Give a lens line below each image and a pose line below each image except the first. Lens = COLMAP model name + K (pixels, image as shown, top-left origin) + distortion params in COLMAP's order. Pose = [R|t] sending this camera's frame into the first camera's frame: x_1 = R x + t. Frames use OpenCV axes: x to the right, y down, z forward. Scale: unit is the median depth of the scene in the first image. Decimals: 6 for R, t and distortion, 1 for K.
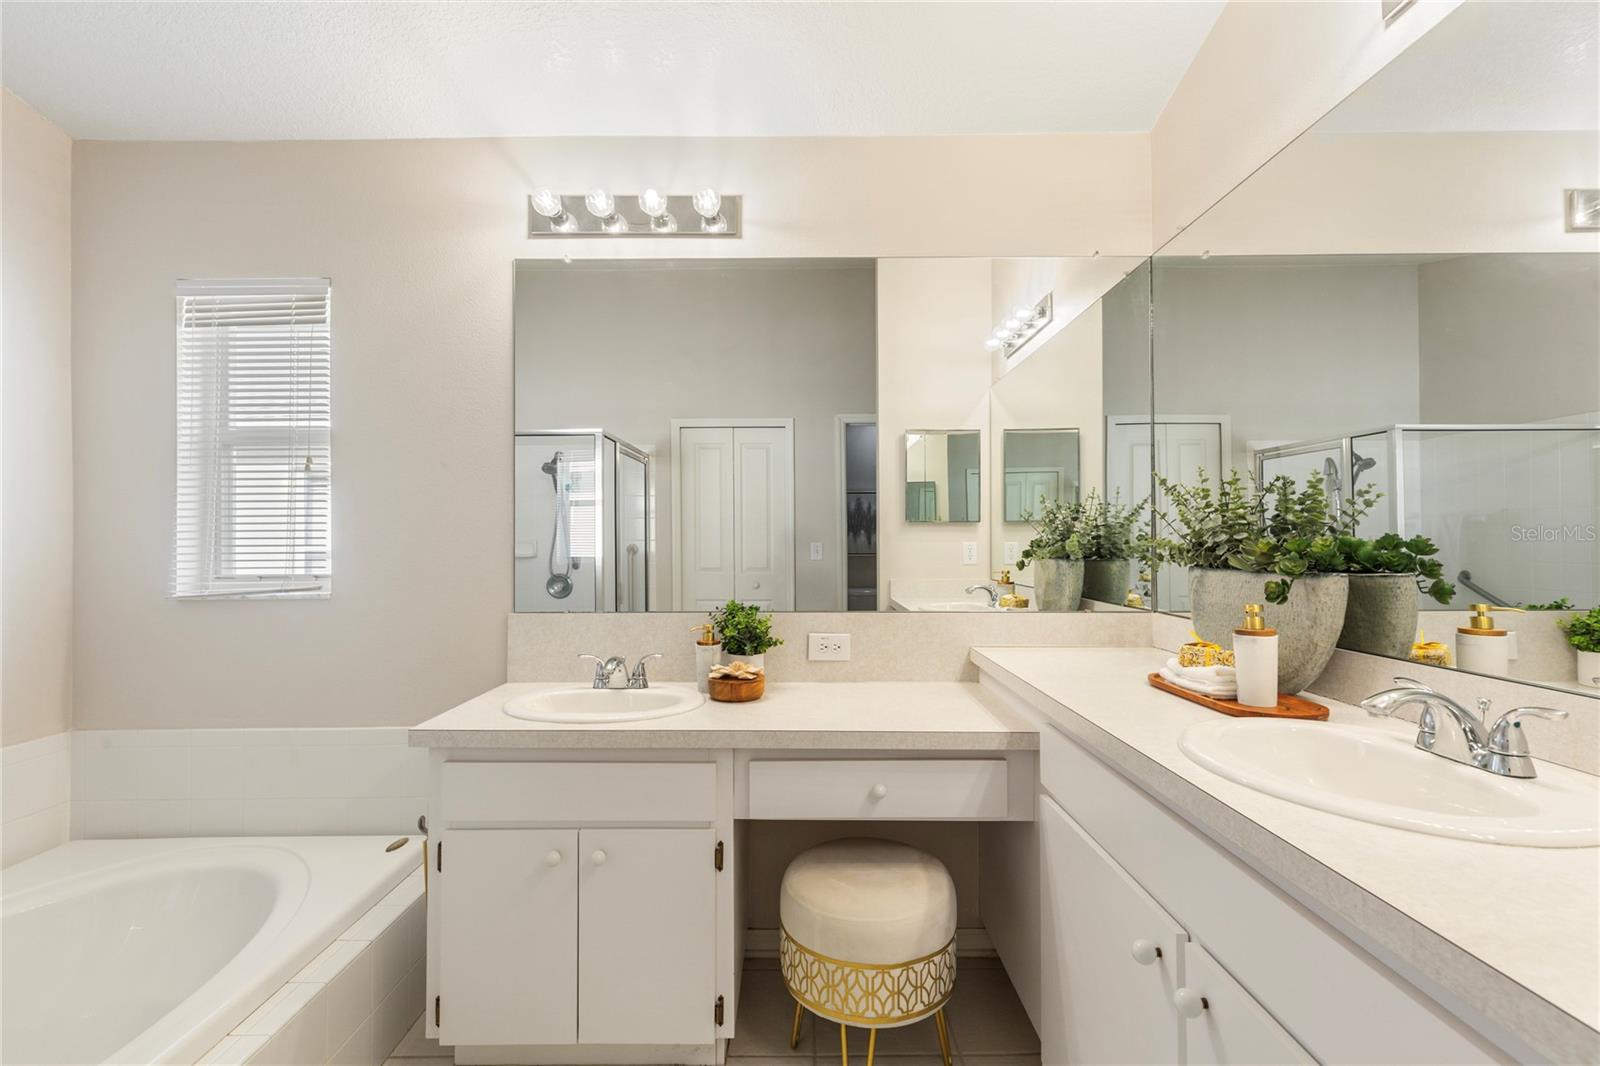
lens RADIAL K [[725.4, 0, 802.3], [0, 725.4, 534.2], [0, 0, 1]] dist [0.004354, -0.000370]
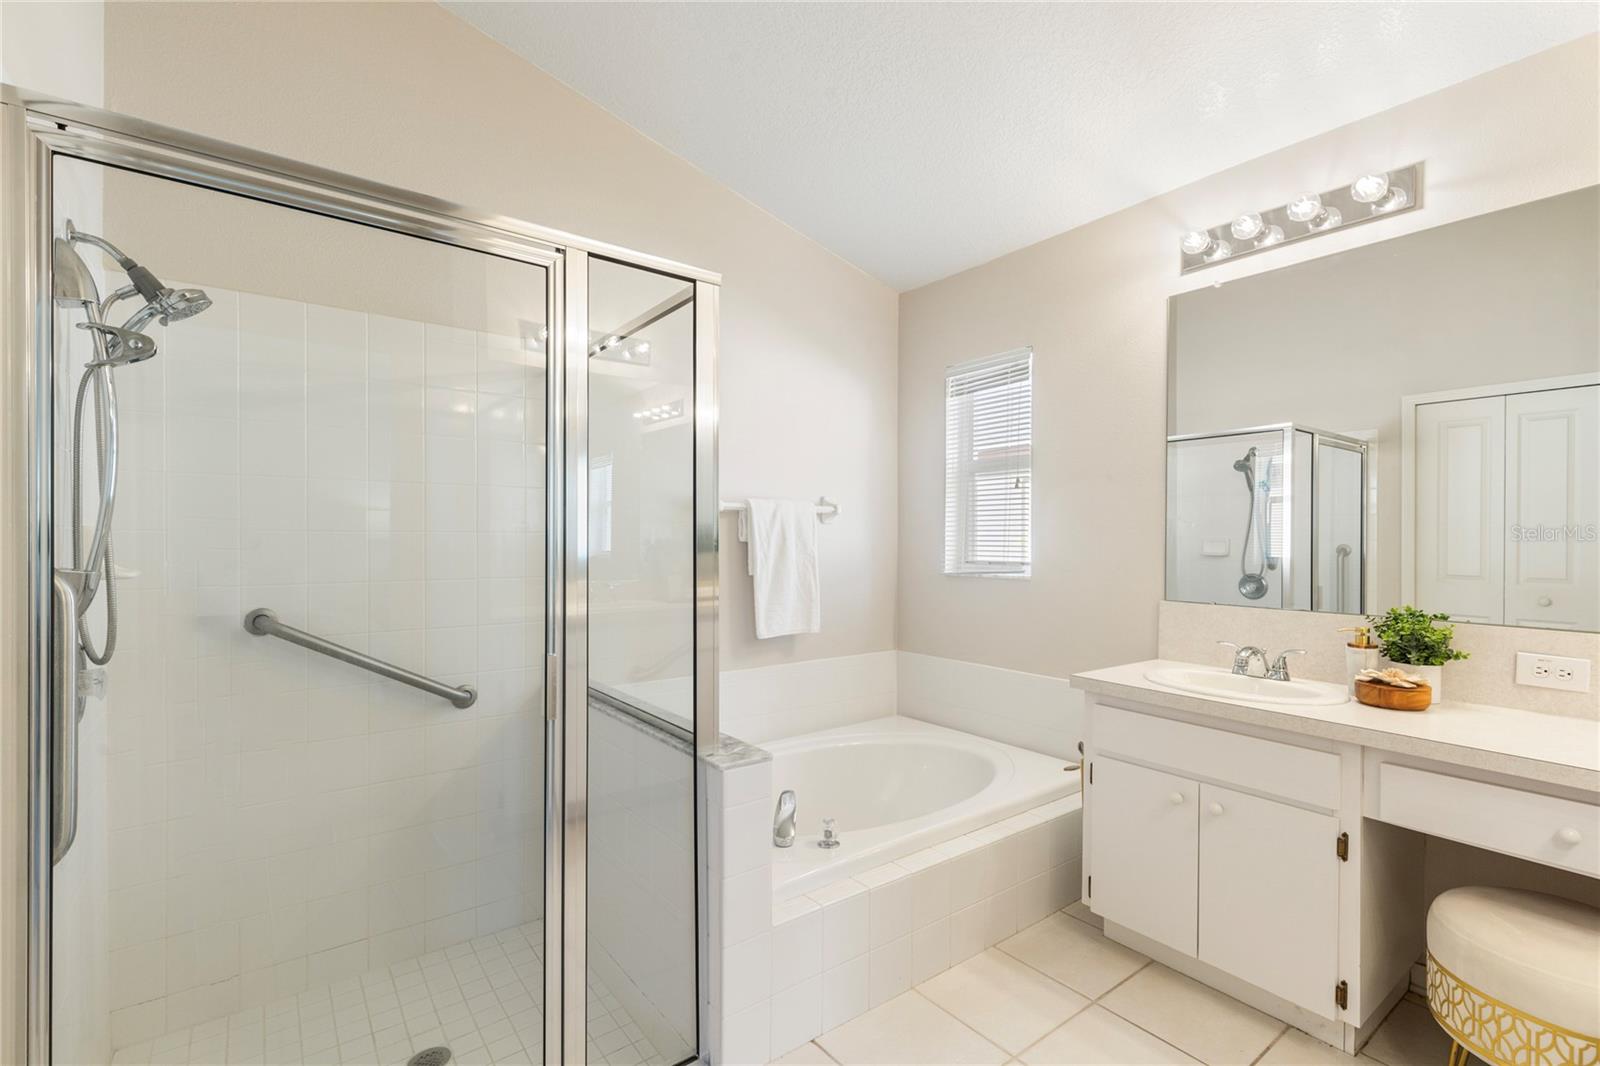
lens RADIAL K [[725.4, 0, 799.7], [0, 725.4, 541.2], [0, 0, 1]] dist [0.004354, -0.000370]
pose [[0.606945, 0.011726, -0.794657, 0.183787], [-0.001604, 0.999907, 0.013530, -0.002667], [0.794742, -0.006937, 0.606907, -0.188662]]
